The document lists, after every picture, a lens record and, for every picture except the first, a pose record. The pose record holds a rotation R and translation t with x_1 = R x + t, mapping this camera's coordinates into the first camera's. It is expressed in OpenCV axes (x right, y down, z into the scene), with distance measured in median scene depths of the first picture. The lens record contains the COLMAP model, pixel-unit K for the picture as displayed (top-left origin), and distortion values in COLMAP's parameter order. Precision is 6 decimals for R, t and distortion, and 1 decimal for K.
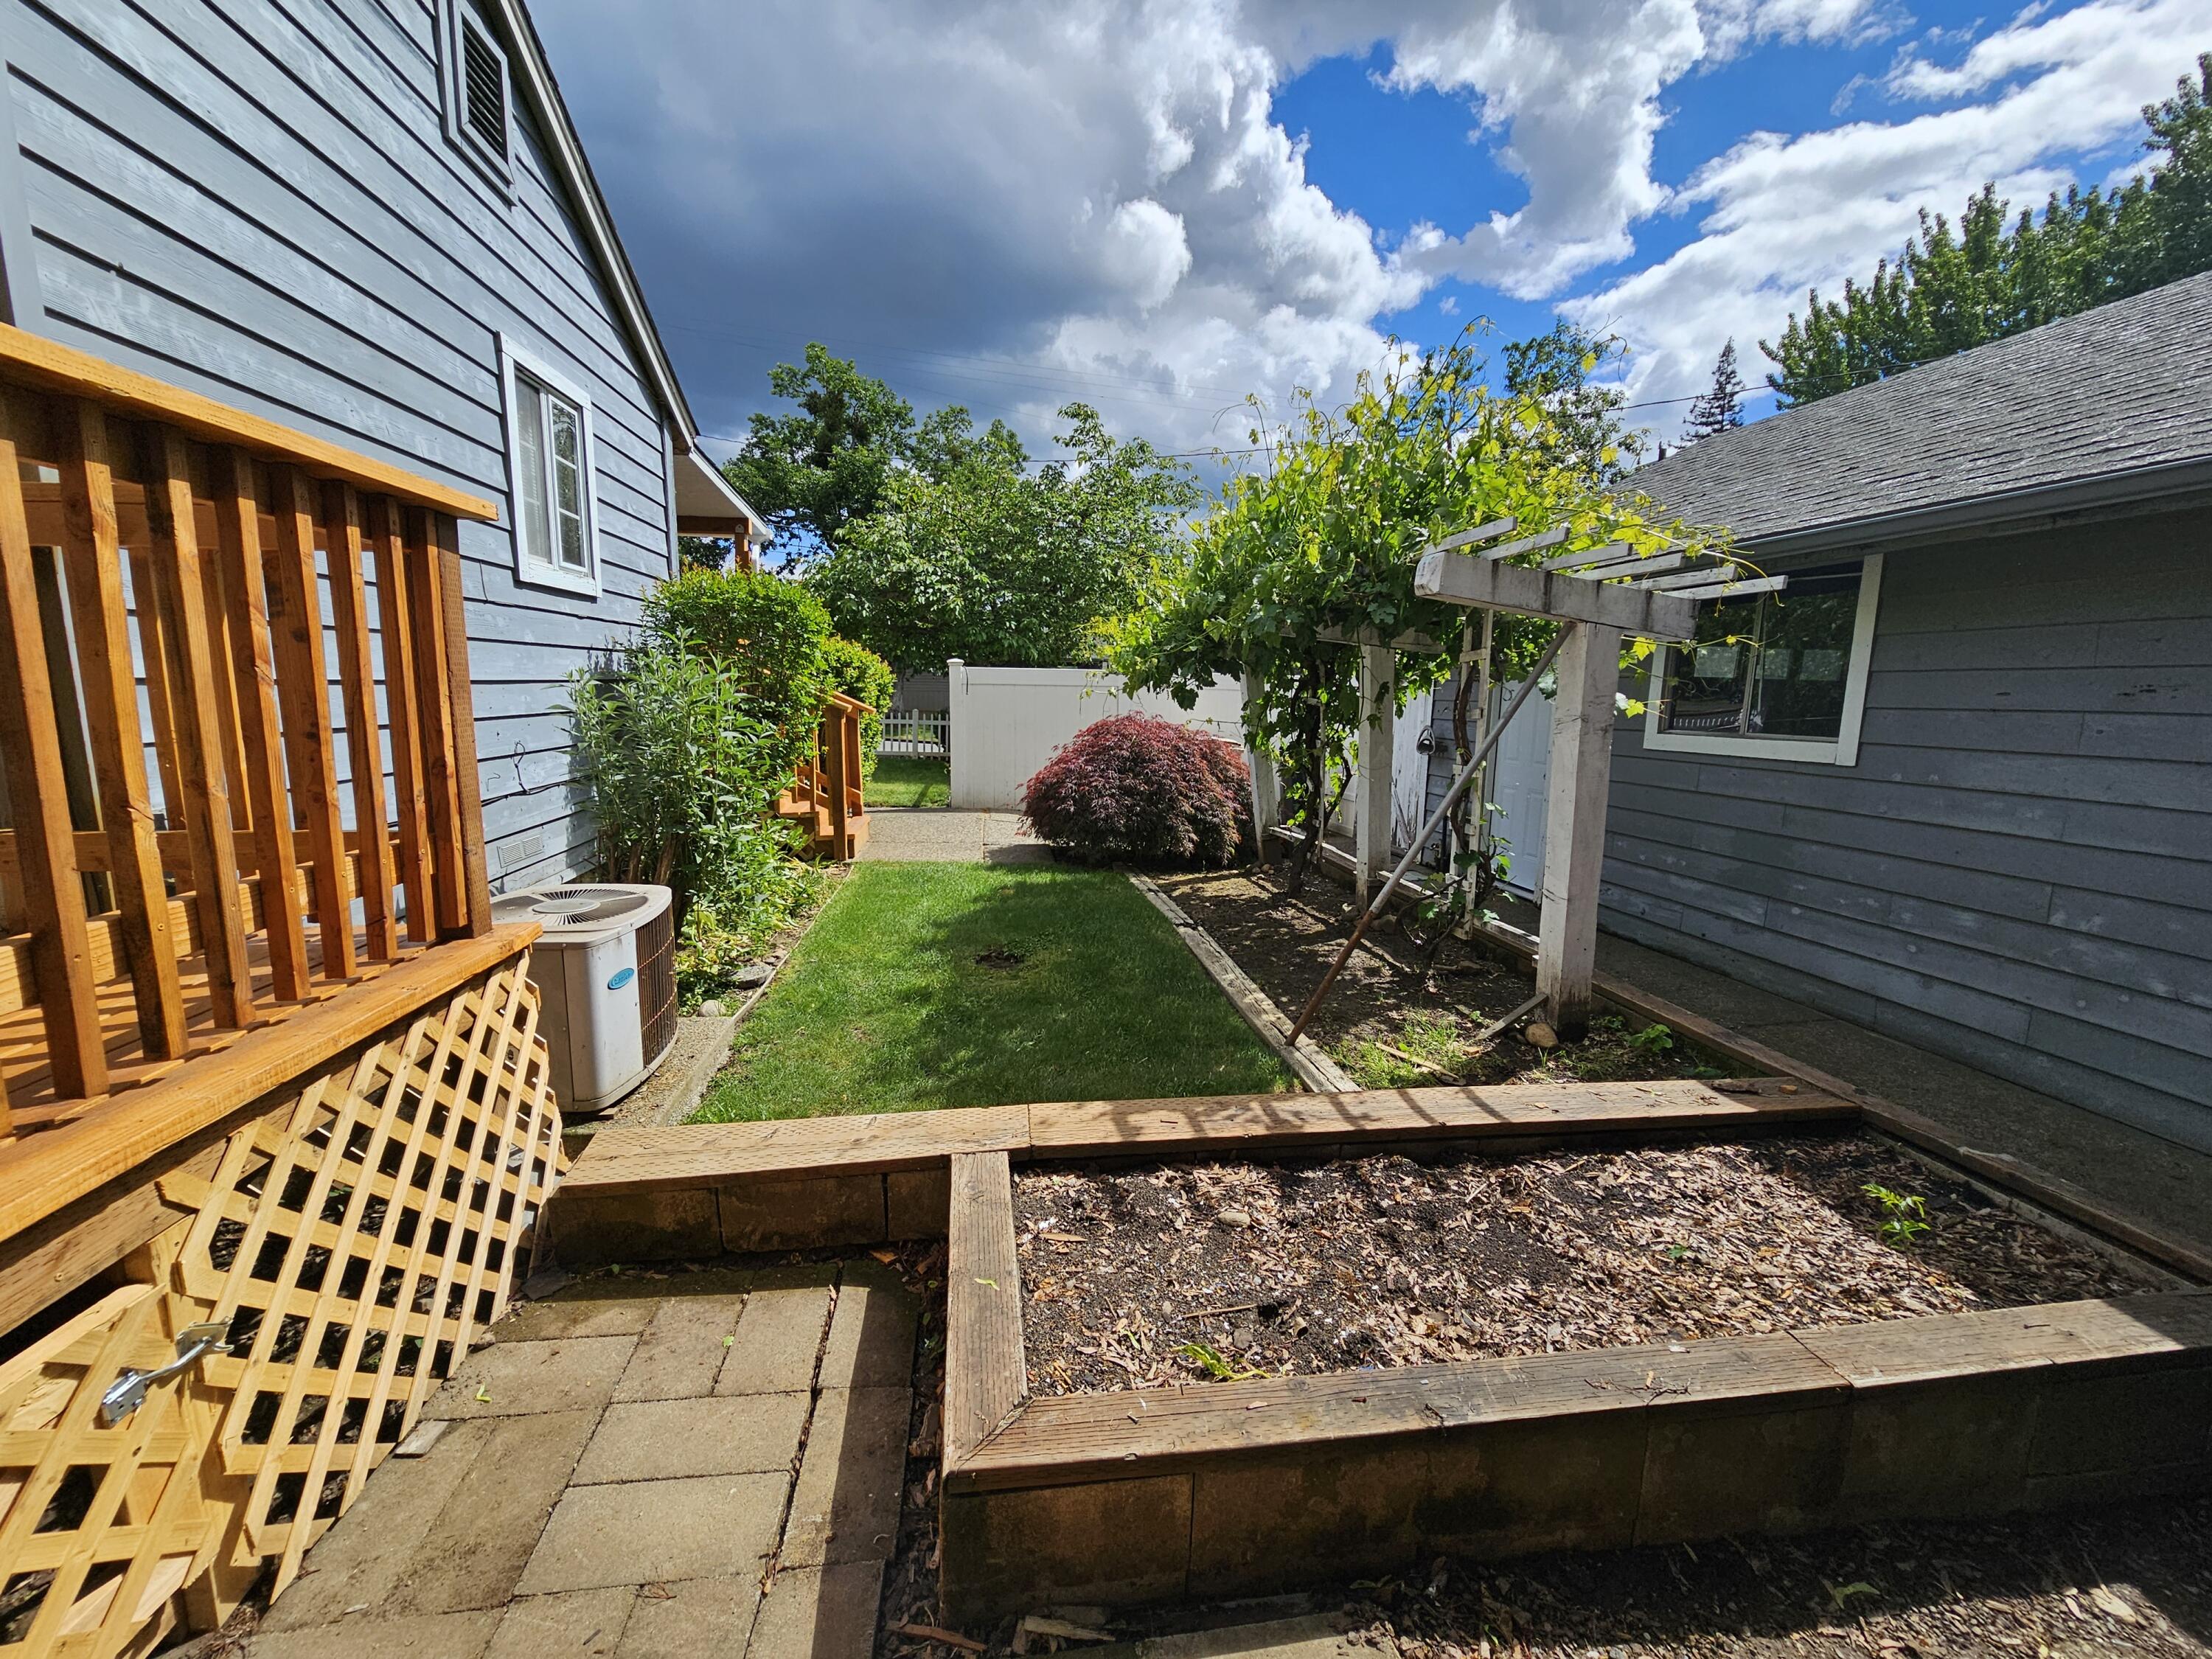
lens RADIAL K [[900.3, 0, 1110.9], [0, 900.3, 830.5], [0, 0, 1]] dist [0.002374, -0.002031]
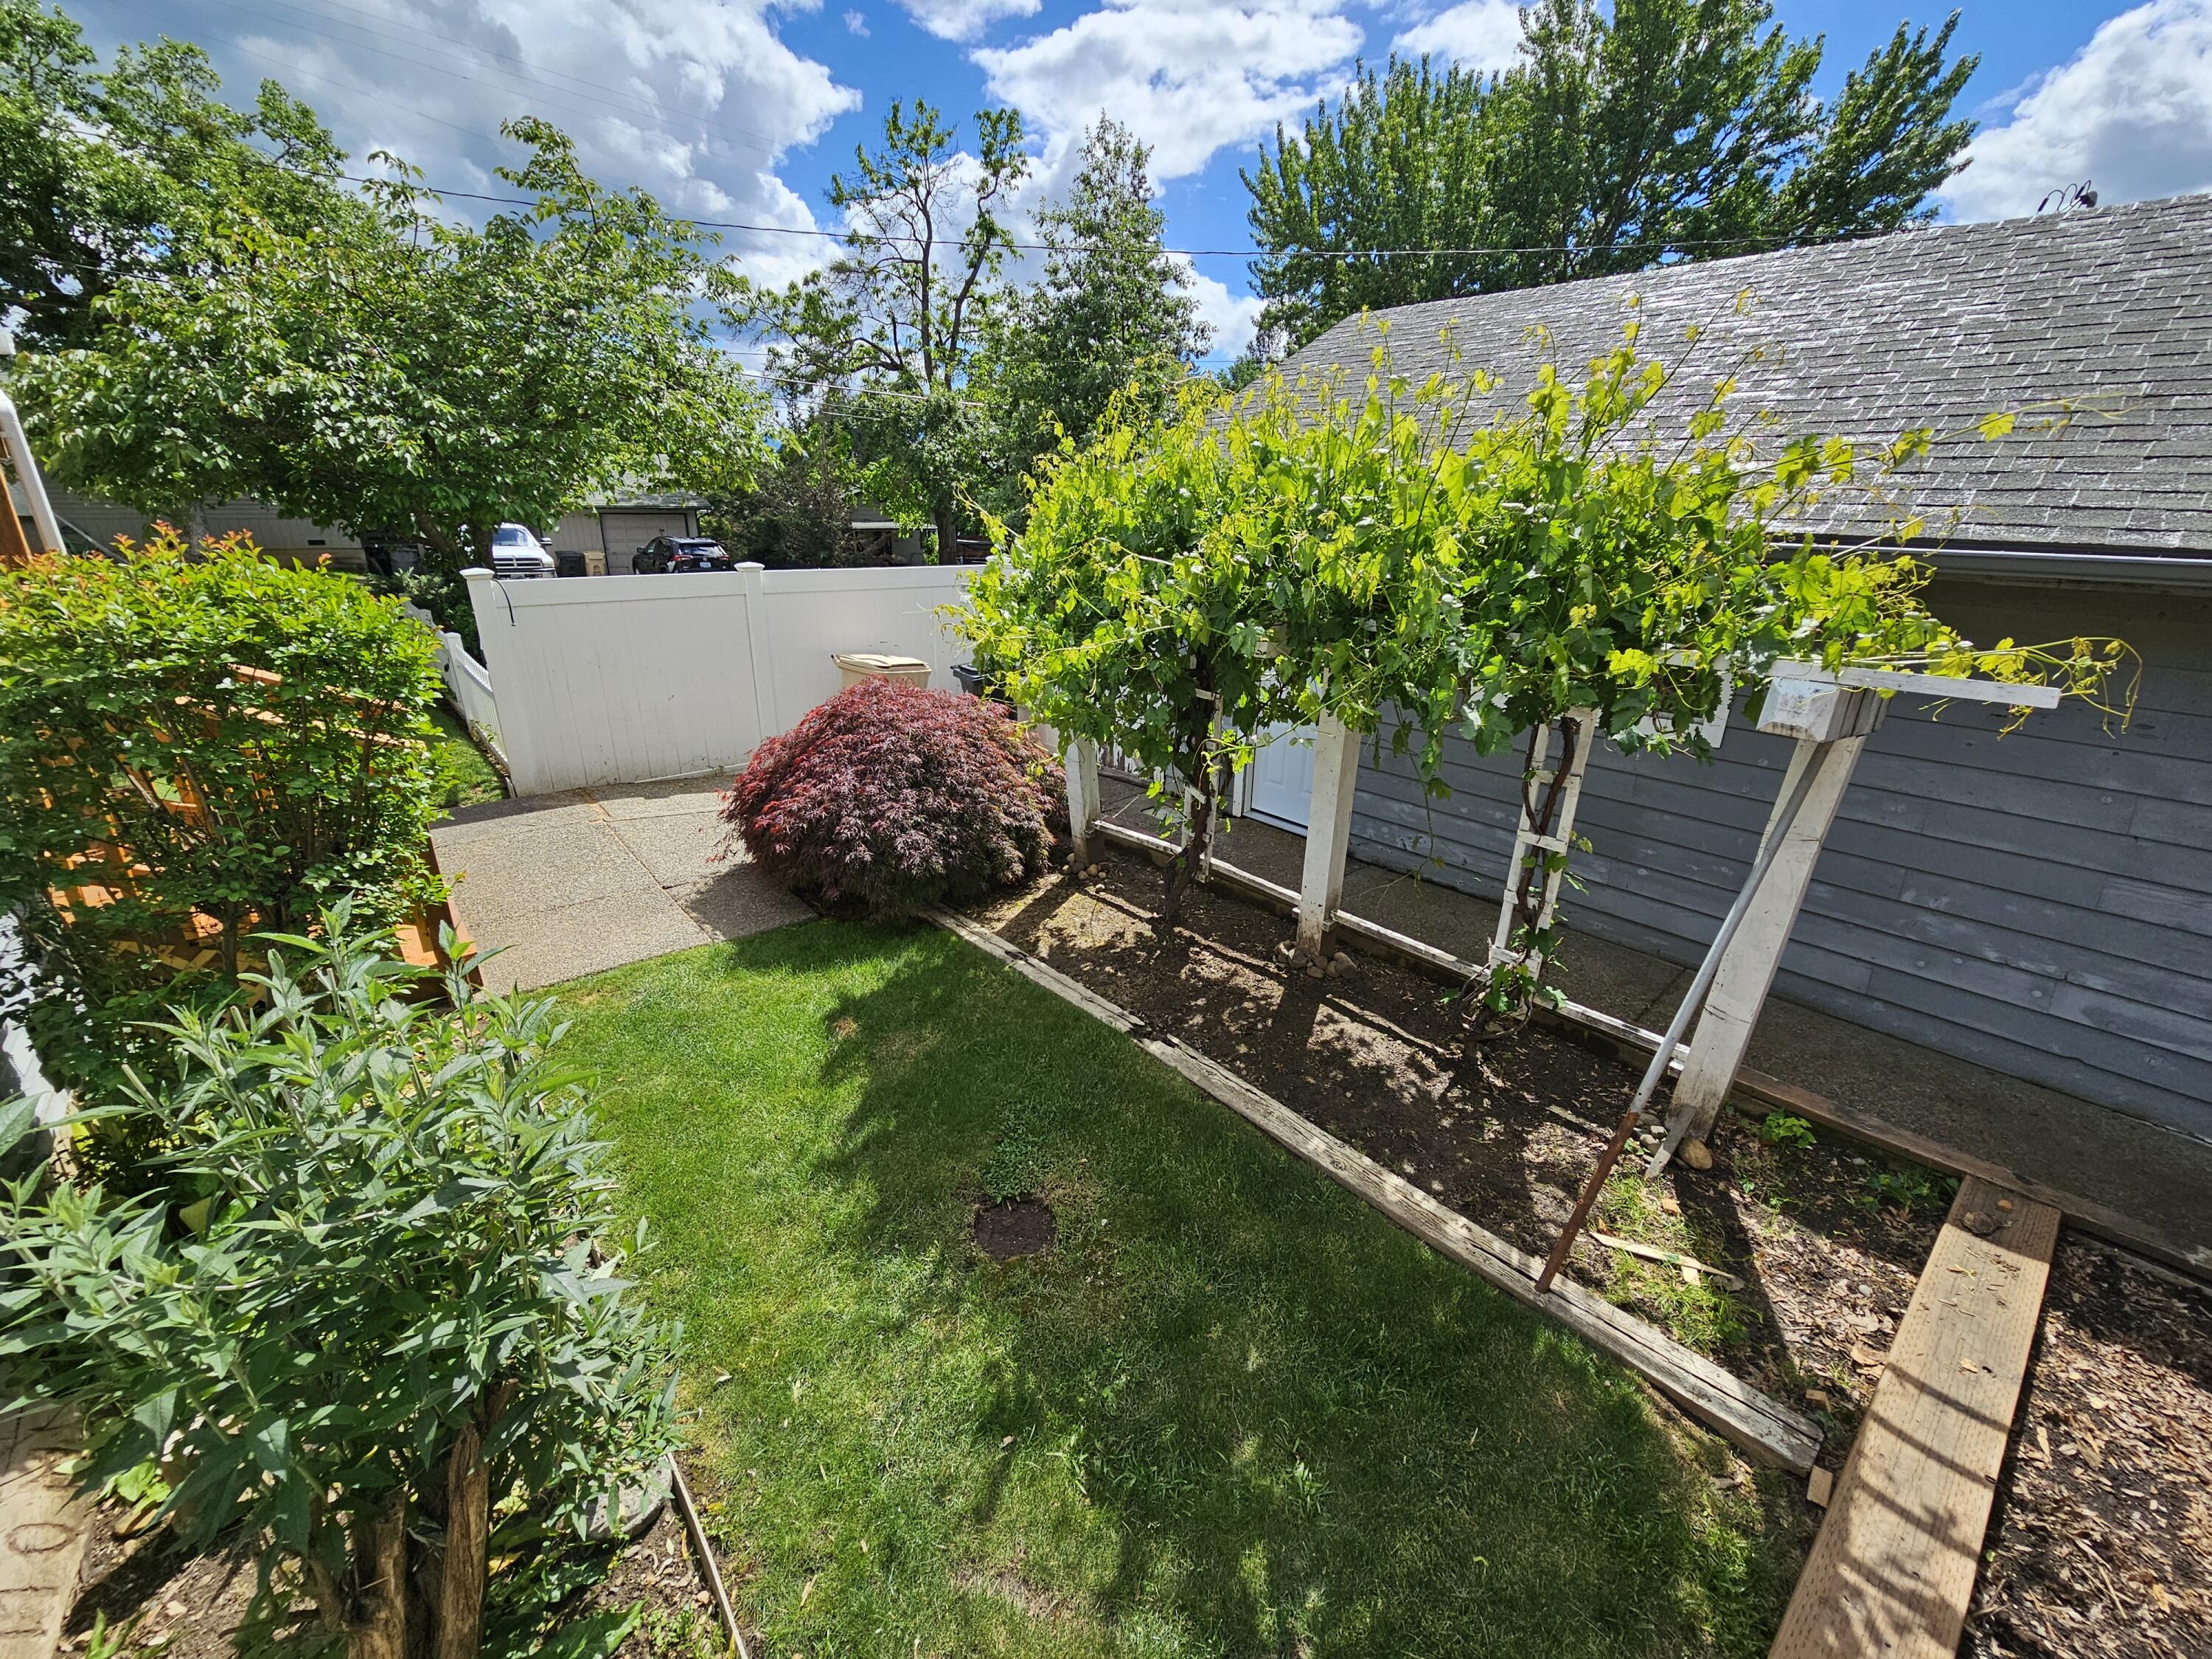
lens RADIAL K [[900.3, 0, 1104.4], [0, 900.3, 830.8], [0, 0, 1]] dist [0.002374, -0.002031]
pose [[0.846052, -0.188626, 0.498614, -0.230762], [0.079423, 0.969471, 0.231986, -0.189582], [-0.527151, -0.156671, 0.835204, 0.319289]]
